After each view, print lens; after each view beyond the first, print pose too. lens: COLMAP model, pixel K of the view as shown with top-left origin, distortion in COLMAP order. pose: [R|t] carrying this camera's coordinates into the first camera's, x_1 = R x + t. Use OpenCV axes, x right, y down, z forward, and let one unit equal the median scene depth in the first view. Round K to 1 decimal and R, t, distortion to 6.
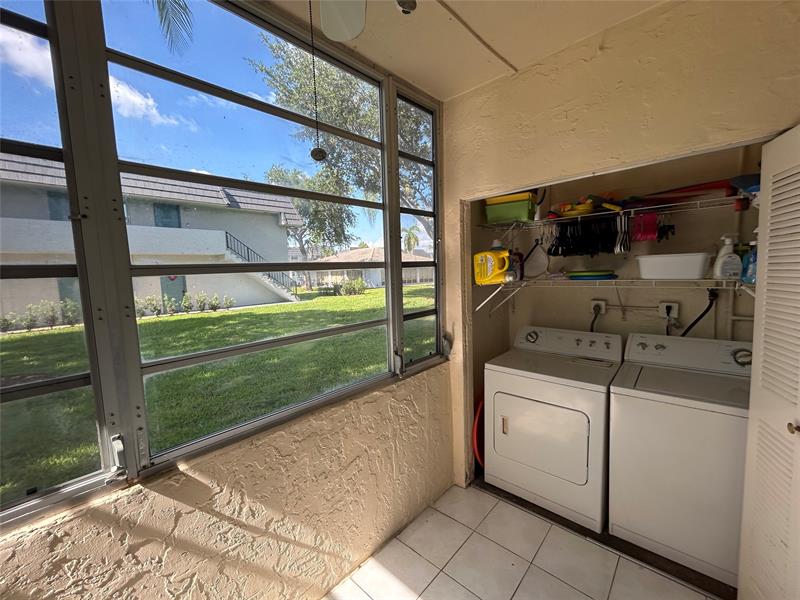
lens RADIAL K [[325.7, 0, 400.0], [0, 325.7, 299.9], [0, 0, 1]] dist [-0.001552, 0.000145]
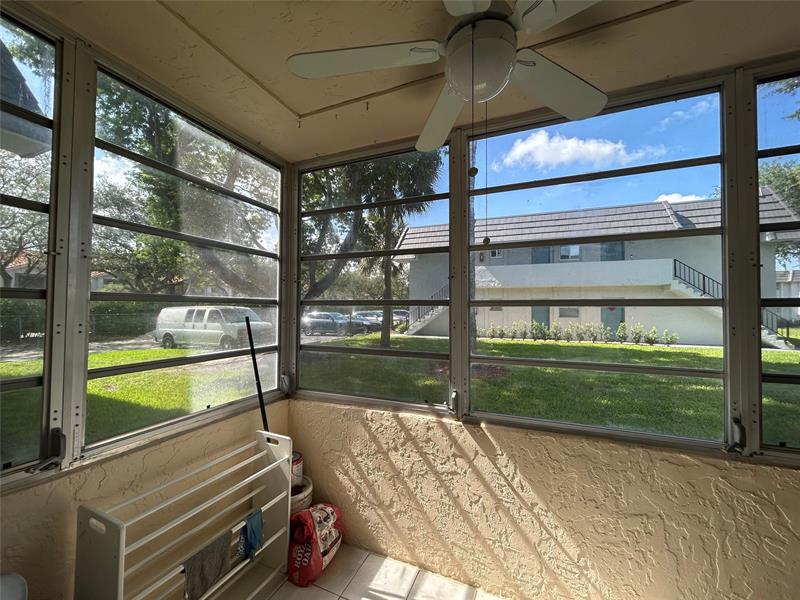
lens RADIAL K [[325.7, 0, 399.1], [0, 325.7, 299.6], [0, 0, 1]] dist [-0.001552, 0.000145]
pose [[0.334153, 0.014219, -0.942412, 0.565060], [-0.101477, 0.994617, -0.020974, -0.023067], [0.937040, 0.102642, 0.333797, 0.007156]]
